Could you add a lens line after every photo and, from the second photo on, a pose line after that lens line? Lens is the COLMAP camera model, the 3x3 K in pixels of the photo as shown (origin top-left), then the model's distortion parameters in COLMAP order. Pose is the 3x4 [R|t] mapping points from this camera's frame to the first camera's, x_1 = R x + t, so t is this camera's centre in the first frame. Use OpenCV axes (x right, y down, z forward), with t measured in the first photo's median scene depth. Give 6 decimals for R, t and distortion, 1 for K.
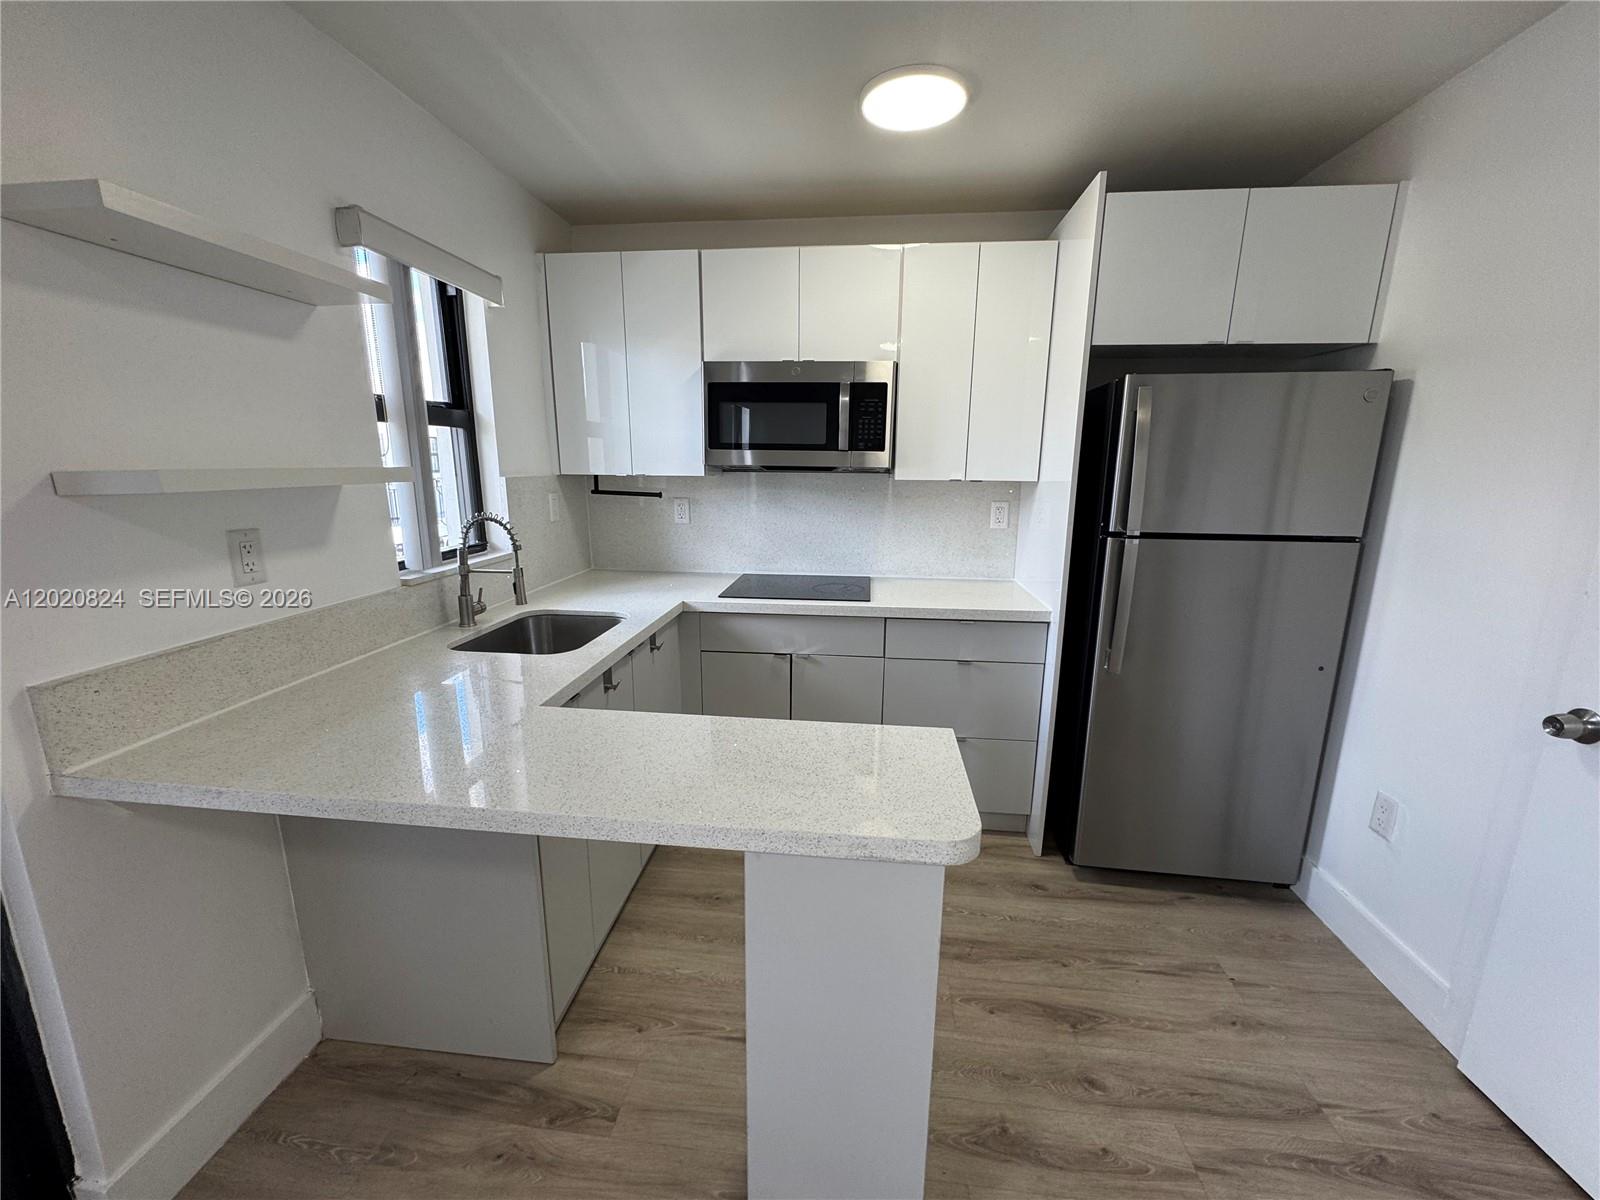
lens RADIAL K [[639.5, 0, 799.3], [0, 639.5, 599.5], [0, 0, 1]] dist [-0.001204, 0.000140]
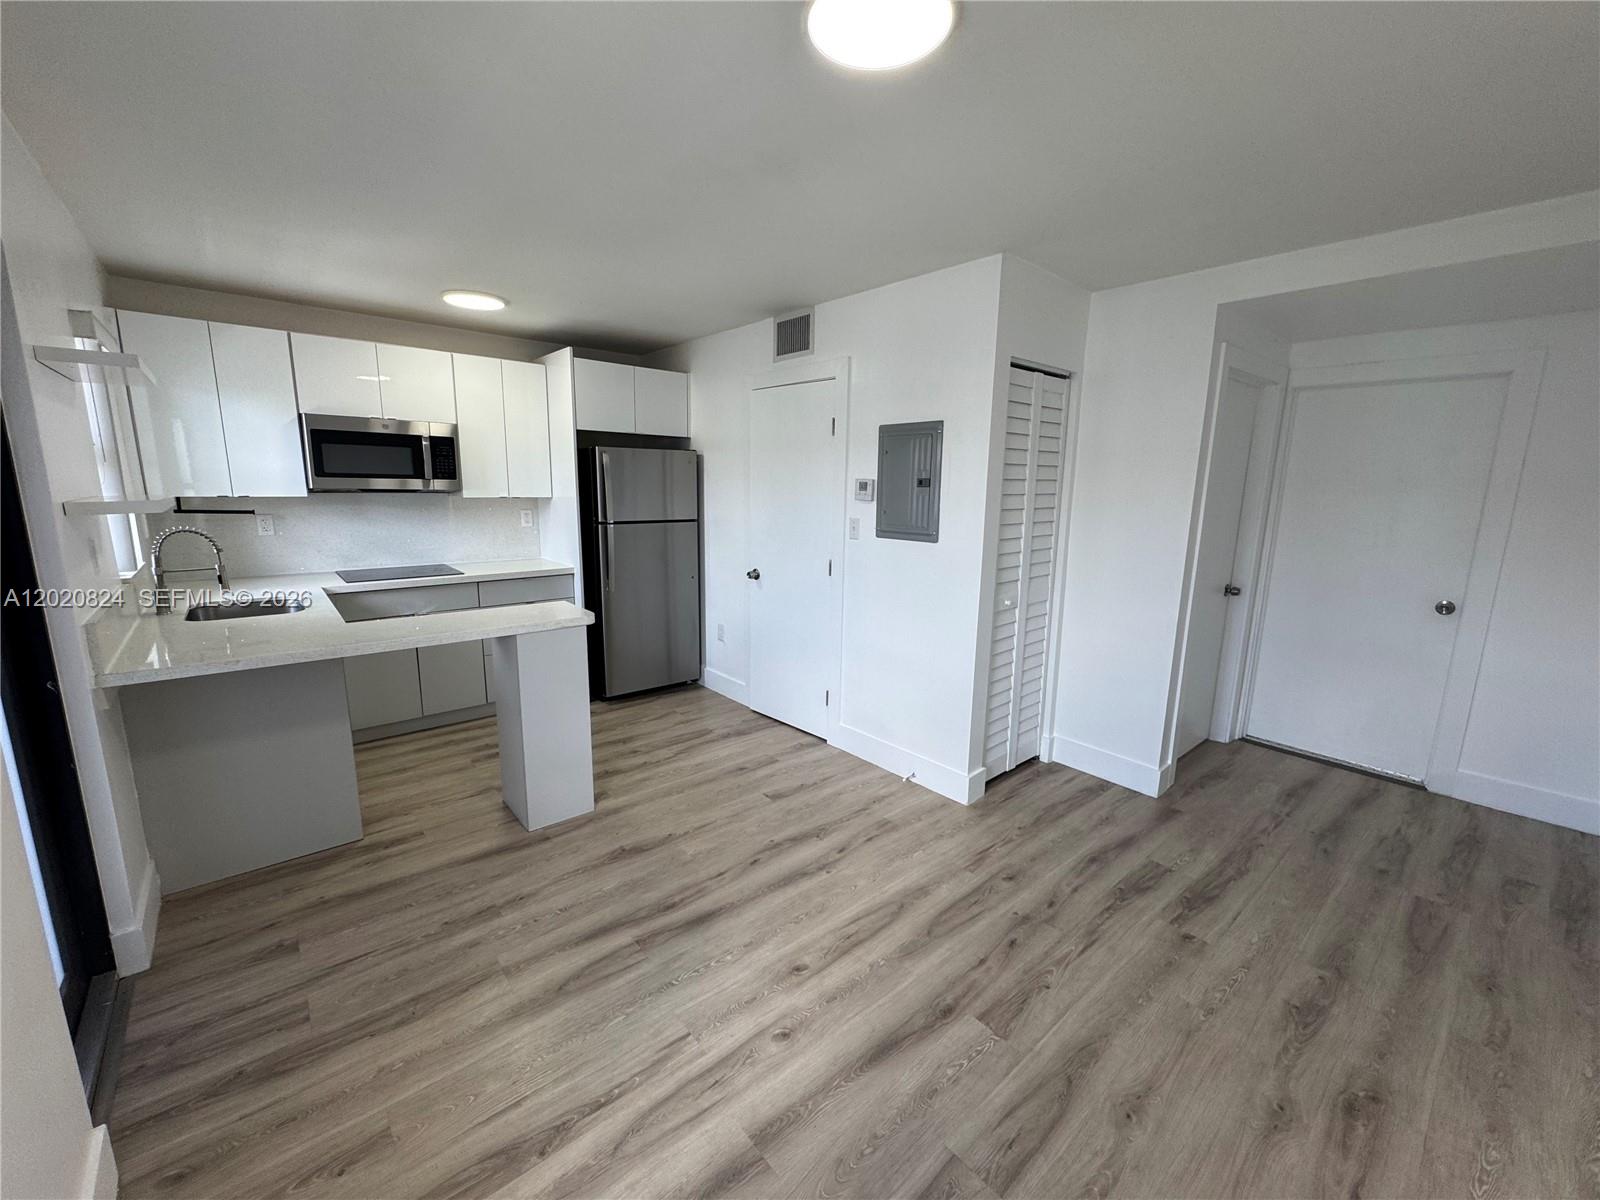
lens RADIAL K [[639.5, 0, 799.3], [0, 639.5, 599.5], [0, 0, 1]] dist [-0.001204, 0.000140]
pose [[0.681317, -0.129414, 0.720458, -0.535886], [0.141968, 0.988920, 0.043383, 0.129807], [-0.718089, 0.072724, 0.692141, -0.783955]]
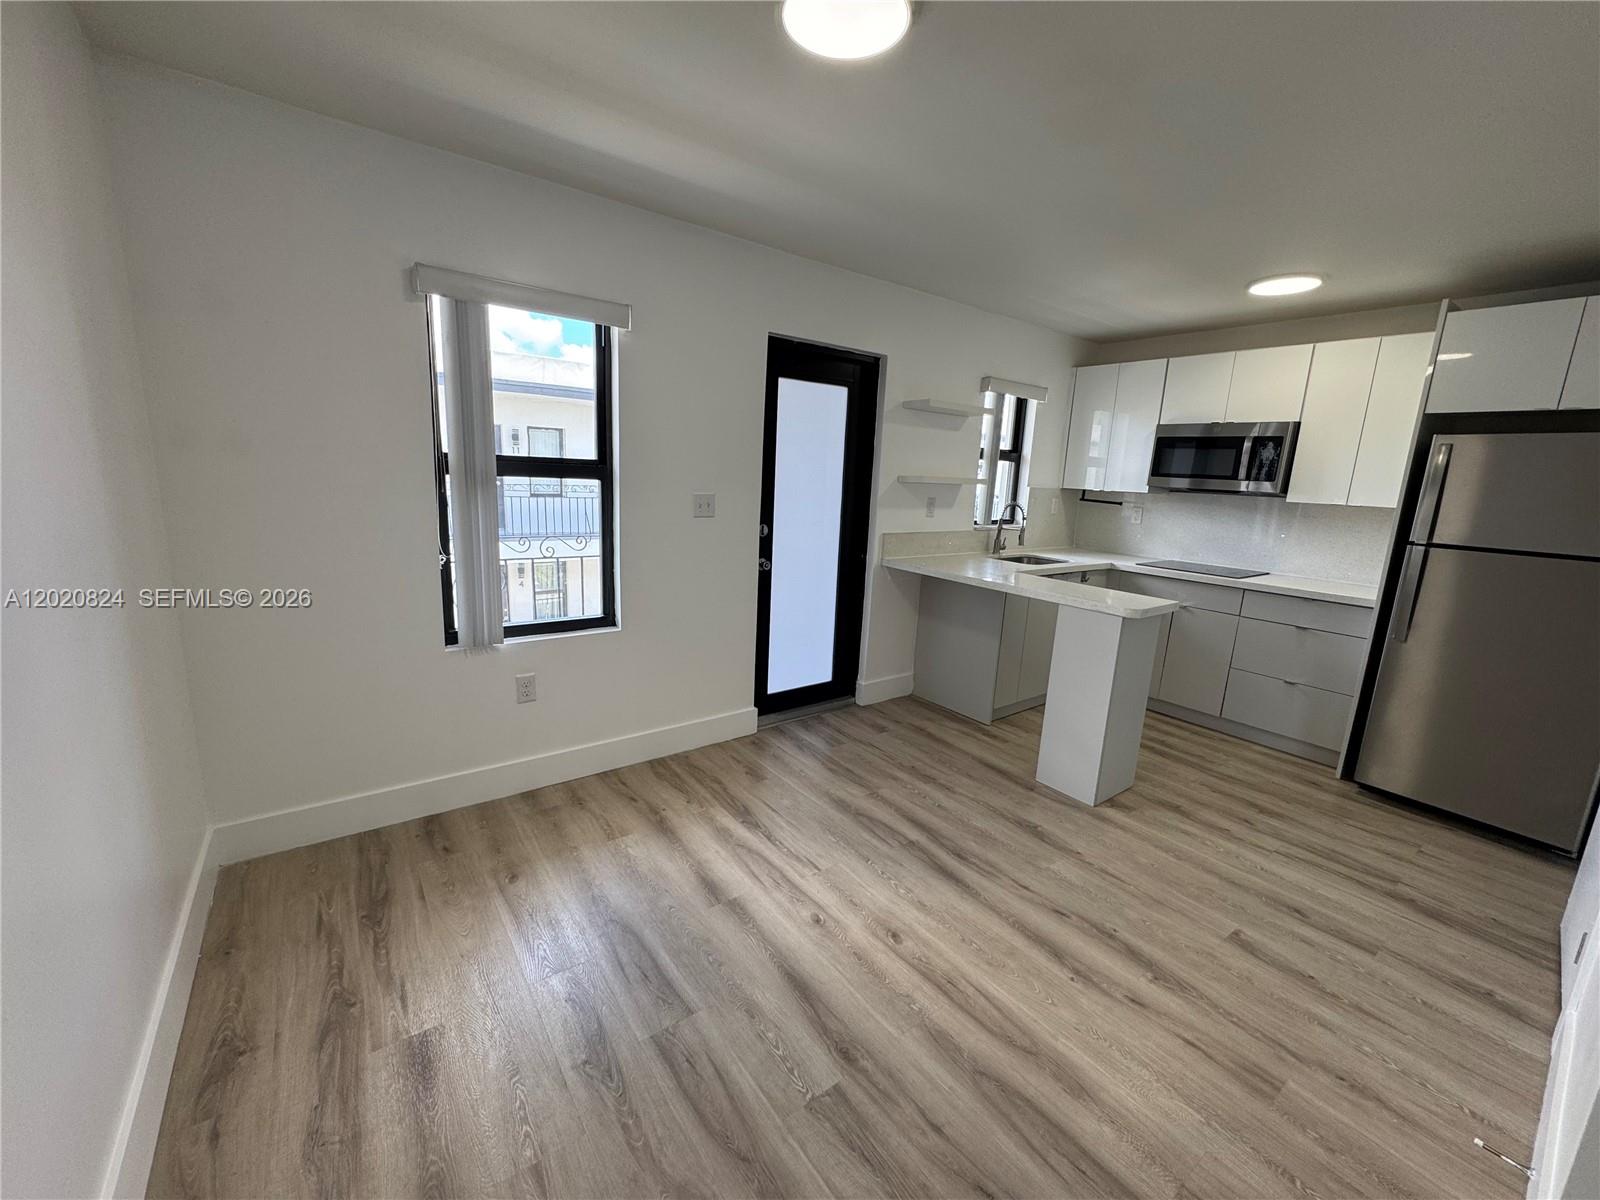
lens RADIAL K [[639.5, 0, 799.3], [0, 639.5, 599.5], [0, 0, 1]] dist [-0.001204, 0.000140]
pose [[0.681478, 0.168993, -0.712059, 0.552619], [-0.194510, 0.979803, 0.046380, 0.207893], [0.705516, 0.106895, 0.700586, -0.900093]]
